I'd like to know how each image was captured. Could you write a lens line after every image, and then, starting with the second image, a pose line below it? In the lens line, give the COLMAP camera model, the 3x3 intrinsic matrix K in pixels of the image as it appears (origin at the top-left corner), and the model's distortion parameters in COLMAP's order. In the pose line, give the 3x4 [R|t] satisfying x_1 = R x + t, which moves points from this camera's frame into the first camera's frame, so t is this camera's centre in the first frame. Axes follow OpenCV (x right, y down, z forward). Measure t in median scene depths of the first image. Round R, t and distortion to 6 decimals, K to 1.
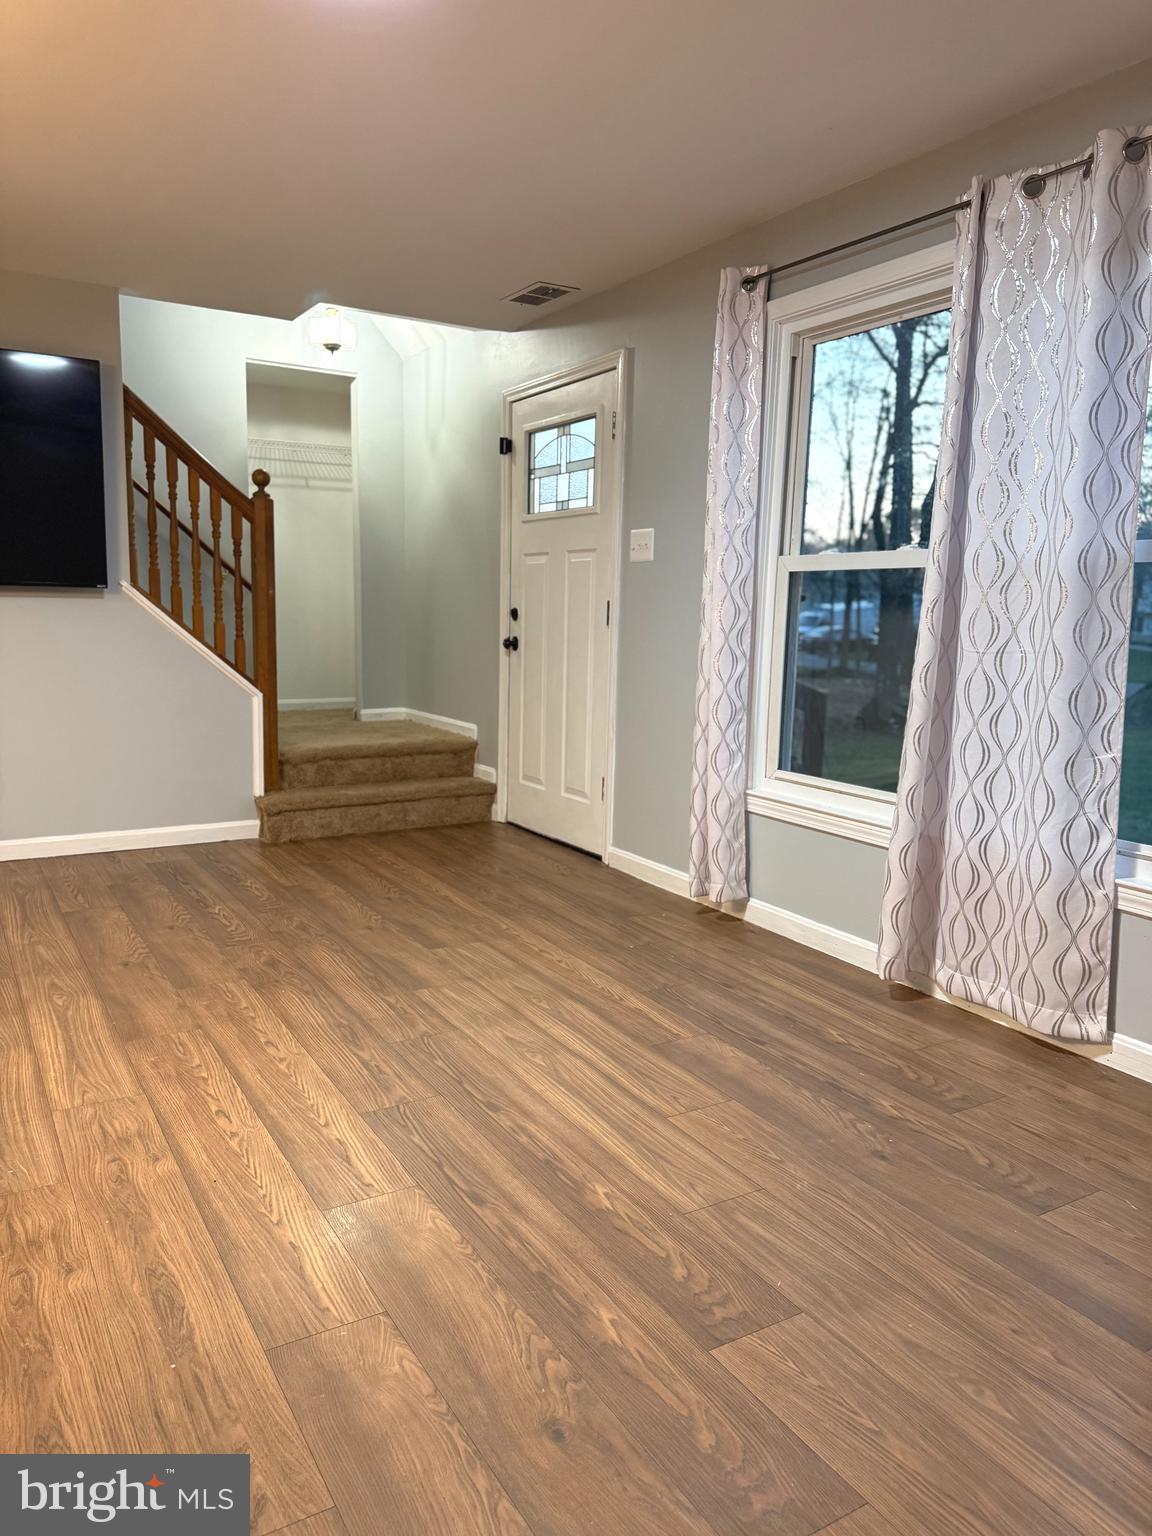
lens RADIAL K [[1069.6, 0, 575.3], [0, 1069.6, 771.7], [0, 0, 1]] dist [0.156878, -0.291998]
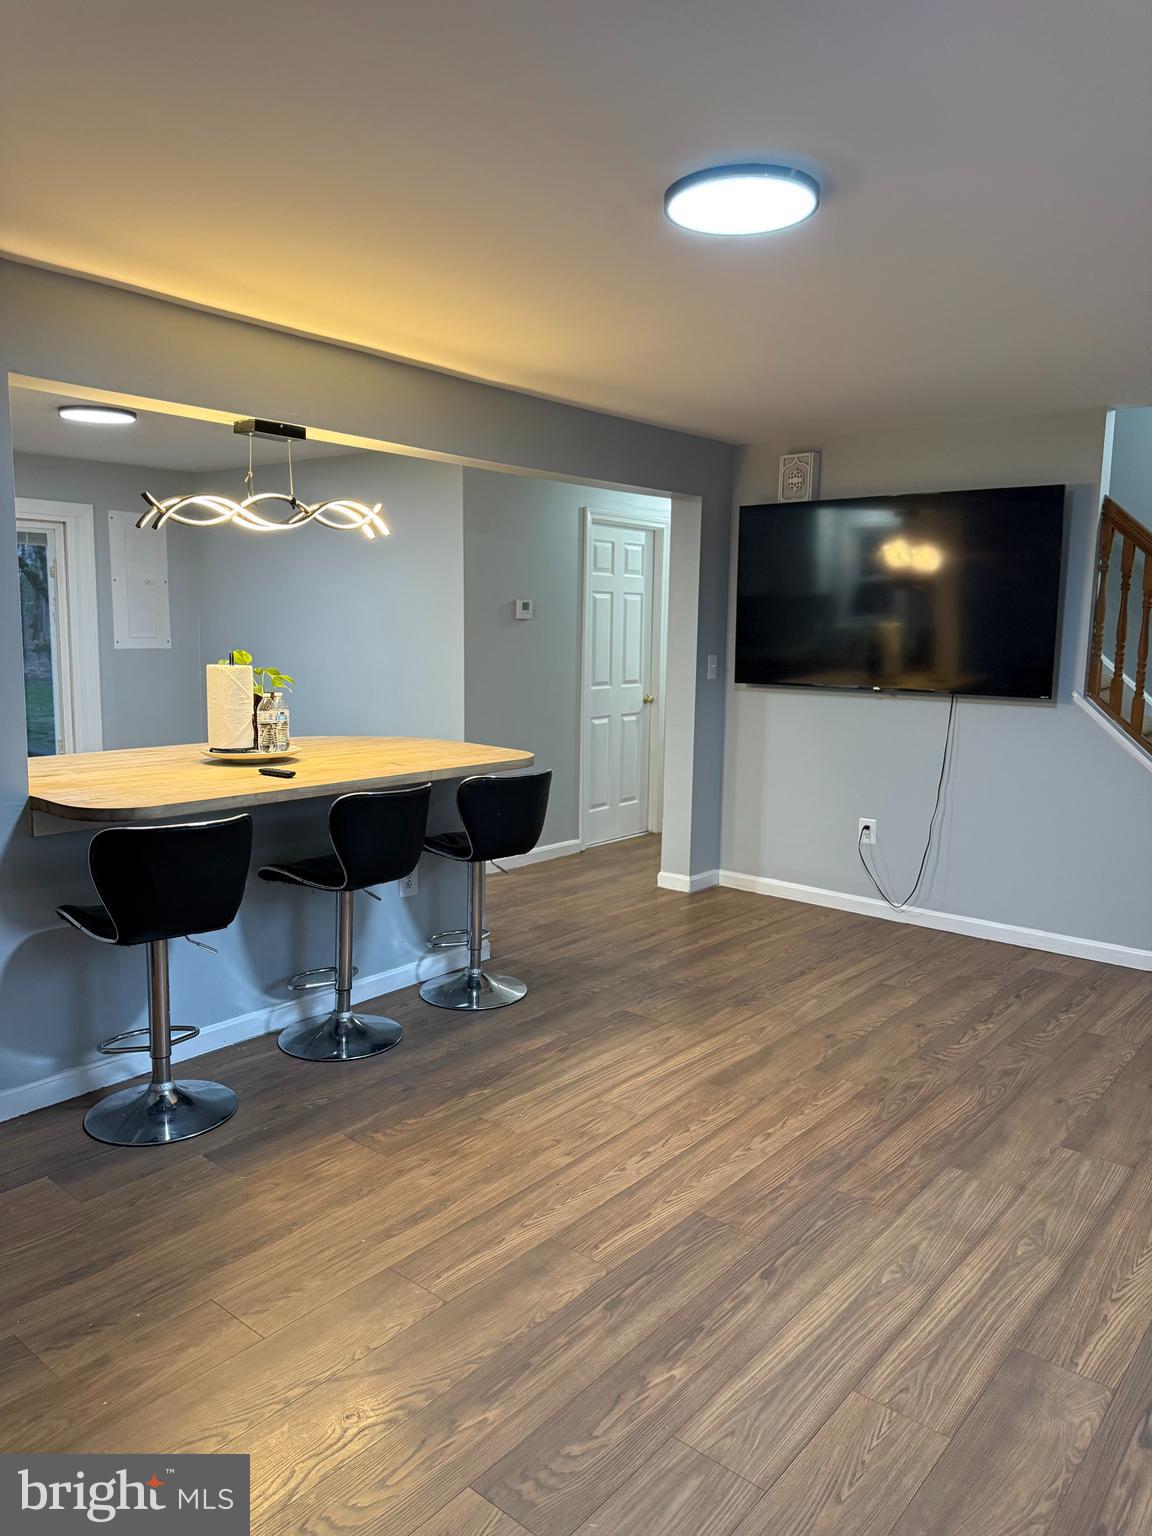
lens RADIAL K [[1090.4, 0, 576.4], [0, 1090.4, 761.8], [0, 0, 1]] dist [0.070758, -0.097228]
pose [[0.333140, 0.107518, -0.936727, 0.662195], [-0.153530, 0.986404, 0.058618, -0.164372], [0.930294, 0.124288, 0.345118, 0.362567]]
